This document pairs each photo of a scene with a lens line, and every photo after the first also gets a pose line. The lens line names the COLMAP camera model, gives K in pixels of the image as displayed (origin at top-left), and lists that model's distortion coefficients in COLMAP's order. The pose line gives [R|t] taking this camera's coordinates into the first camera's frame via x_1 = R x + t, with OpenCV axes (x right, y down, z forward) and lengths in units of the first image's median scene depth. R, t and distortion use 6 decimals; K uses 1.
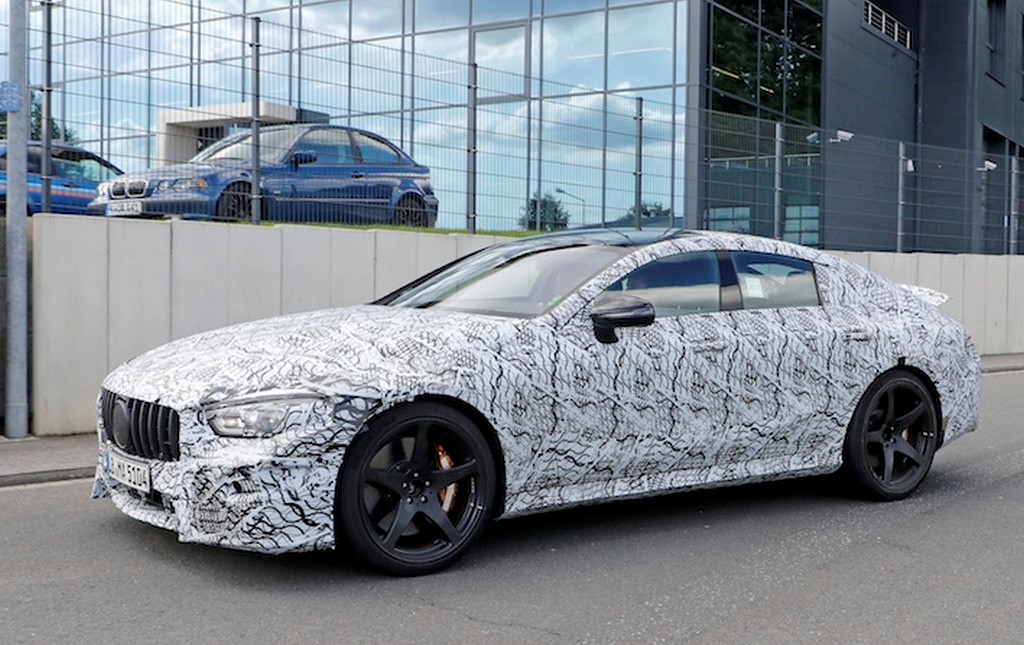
lens RADIAL K [[1270.9, 0, 509.9], [0, 1270.9, 367.4], [0, 0, 1]] dist [-0.012497, 0.001835]
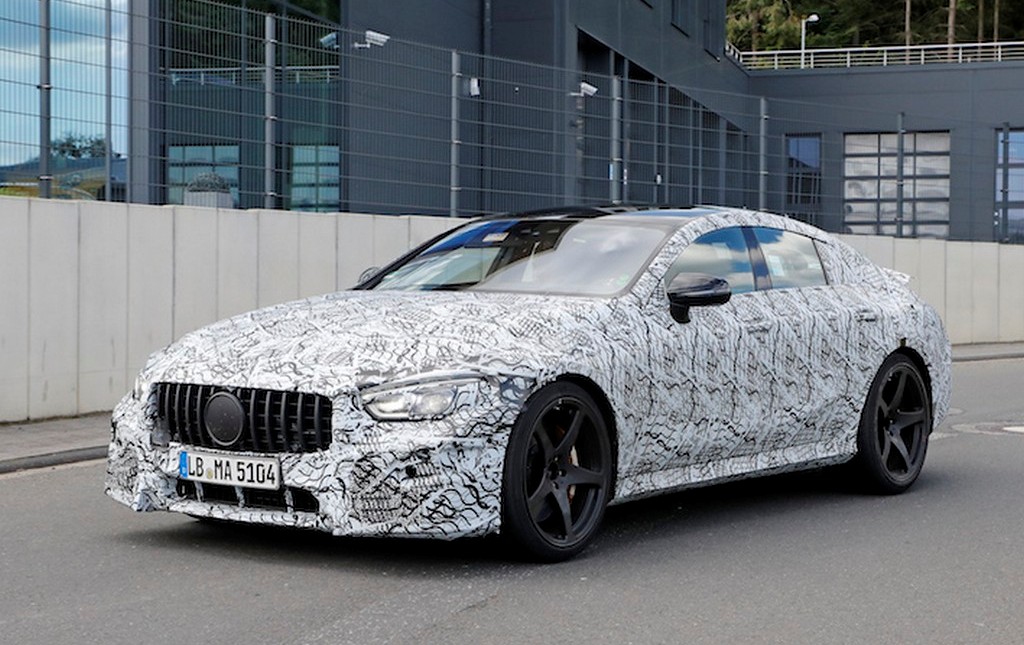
lens RADIAL K [[2228.9, 0, 512.0], [0, 2228.9, 322.5], [0, 0, 1]] dist [0.187105, 0.126947]
pose [[0.936857, -0.014007, 0.349432, -0.662192], [0.029904, 0.998746, -0.040141, 0.046395], [-0.348432, 0.048056, 0.936102, -0.559531]]
